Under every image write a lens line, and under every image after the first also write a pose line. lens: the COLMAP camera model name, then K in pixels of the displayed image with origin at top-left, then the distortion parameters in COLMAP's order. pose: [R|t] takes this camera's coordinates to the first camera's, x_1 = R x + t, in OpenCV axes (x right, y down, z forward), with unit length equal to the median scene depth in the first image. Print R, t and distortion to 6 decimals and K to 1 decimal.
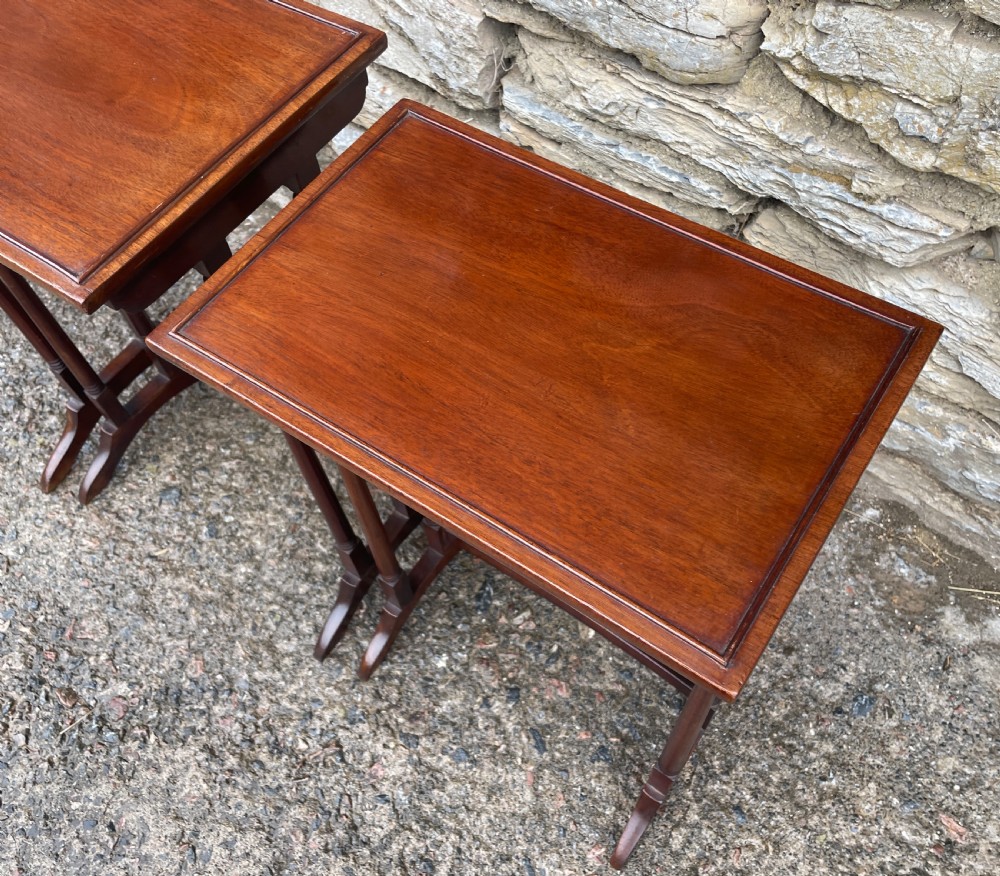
lens RADIAL K [[891.3, 0, 491.5], [0, 891.3, 449.5], [0, 0, 1]] dist [0.083650, -0.120587]
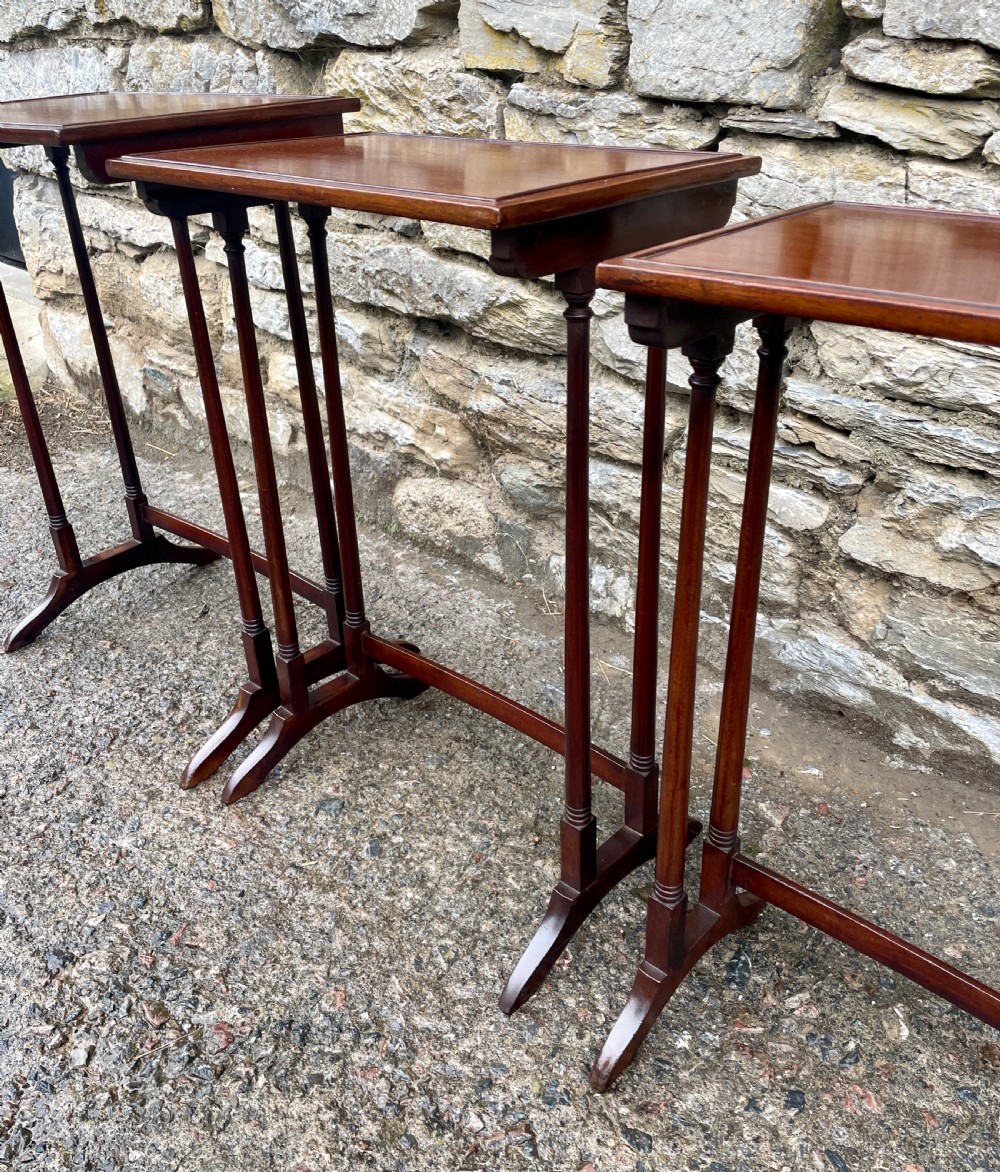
lens RADIAL K [[1011.2, 0, 489.7], [0, 1011.2, 557.2], [0, 0, 1]] dist [0.072587, -0.097462]
pose [[0.987672, 0.096979, -0.122878, -0.144249], [-0.146582, 0.848436, -0.508595, 0.351187], [0.054931, 0.520337, 0.852192, 0.130792]]
